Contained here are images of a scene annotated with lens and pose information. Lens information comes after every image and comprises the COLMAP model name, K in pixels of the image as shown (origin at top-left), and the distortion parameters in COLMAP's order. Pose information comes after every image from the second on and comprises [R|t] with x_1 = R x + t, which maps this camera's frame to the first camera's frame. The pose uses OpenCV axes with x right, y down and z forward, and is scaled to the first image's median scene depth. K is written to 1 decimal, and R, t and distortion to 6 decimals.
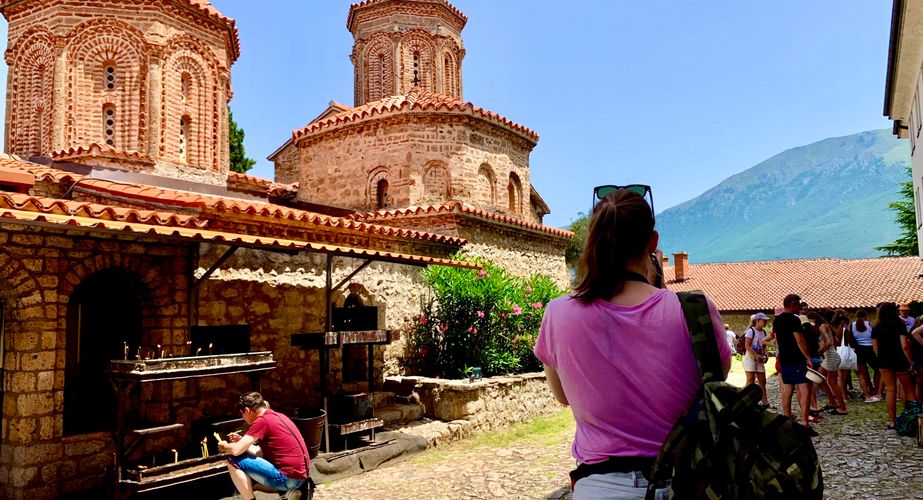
lens RADIAL K [[672.2, 0, 461.5], [0, 672.2, 266.6], [0, 0, 1]] dist [0.121612, -0.162965]
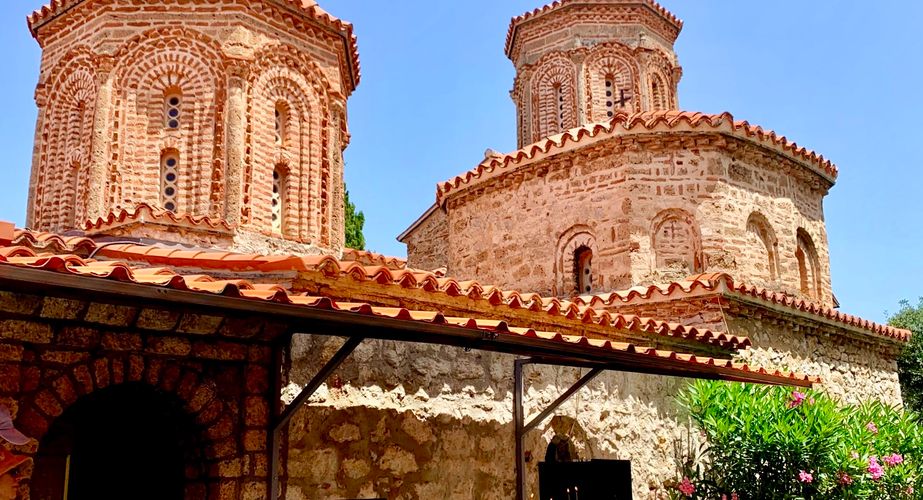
lens RADIAL K [[971.2, 0, 460.5], [0, 971.2, 289.5], [0, 0, 1]] dist [0.363838, -1.365818]
pose [[0.977558, -0.040513, -0.206735, -0.049595], [0.016724, 0.993161, -0.115548, 0.009465], [0.210002, 0.109497, 0.971550, 0.144951]]
